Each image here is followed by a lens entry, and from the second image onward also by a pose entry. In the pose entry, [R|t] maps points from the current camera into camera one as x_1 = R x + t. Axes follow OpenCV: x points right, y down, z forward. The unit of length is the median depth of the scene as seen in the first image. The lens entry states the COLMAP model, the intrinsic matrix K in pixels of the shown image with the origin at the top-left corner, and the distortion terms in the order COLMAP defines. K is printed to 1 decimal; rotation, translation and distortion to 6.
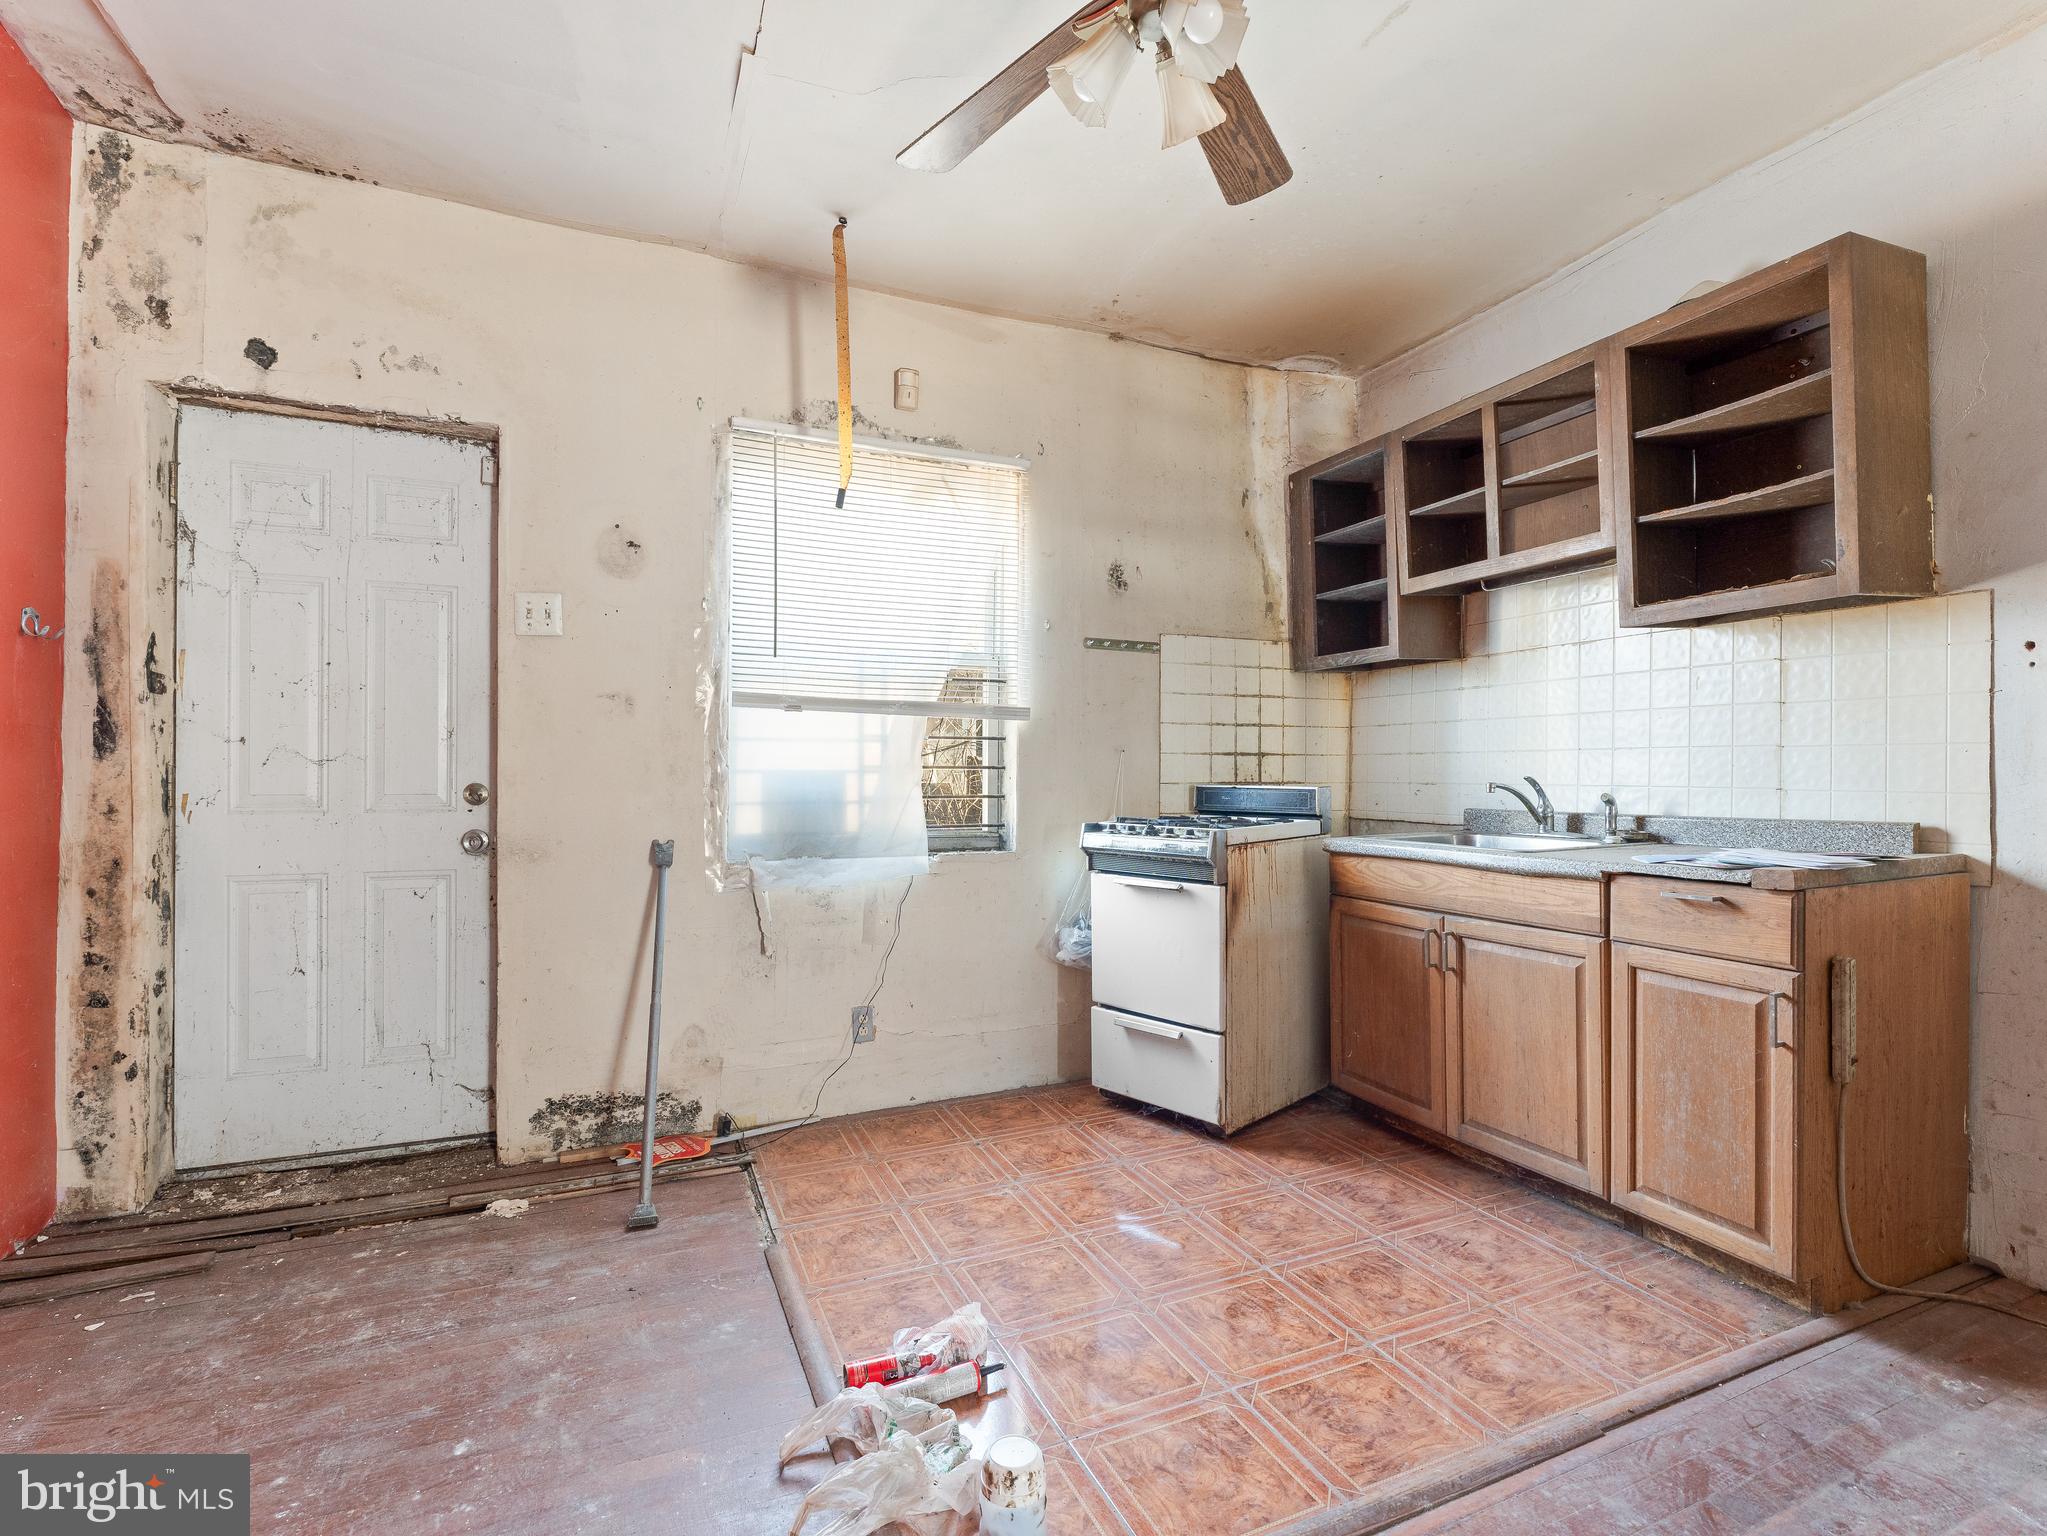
lens RADIAL K [[936.6, 0, 1006.7], [0, 936.6, 771.6], [0, 0, 1]] dist [-0.000135, -0.000322]
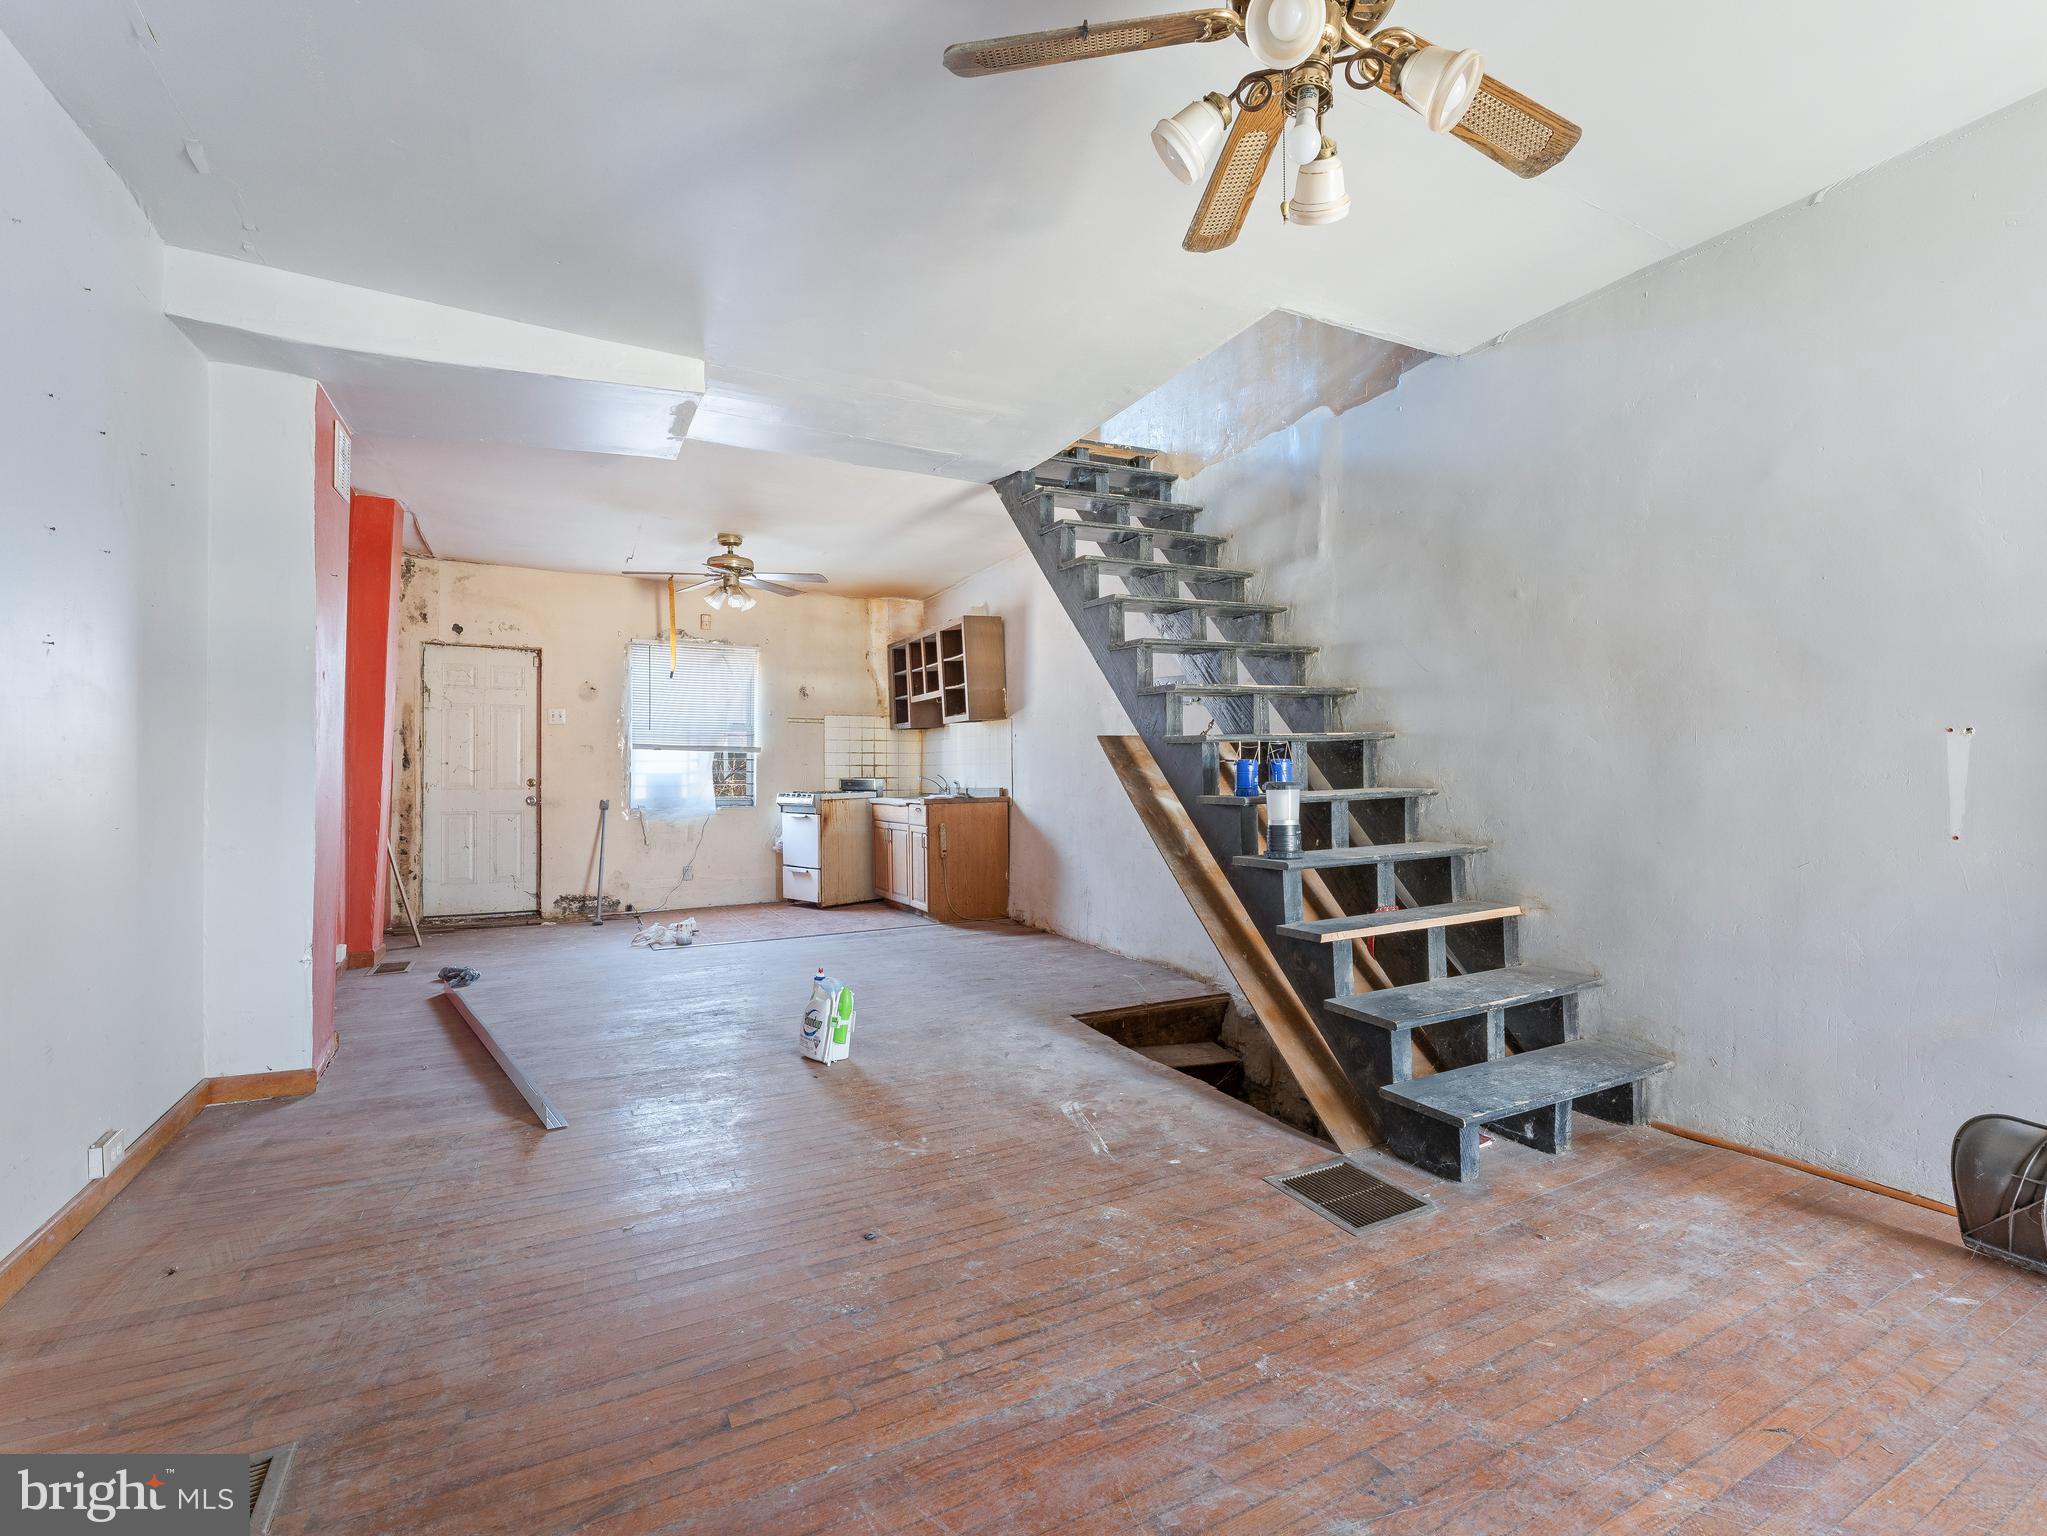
lens RADIAL K [[898.6, 0, 1051.5], [0, 898.6, 770.8], [0, 0, 1]] dist [-0.001468, -0.000225]
pose [[0.994562, -0.004275, 0.104059, 0.664174], [0.004737, 0.999980, -0.004191, 0.008126], [-0.104039, 0.004661, 0.994562, -1.760864]]
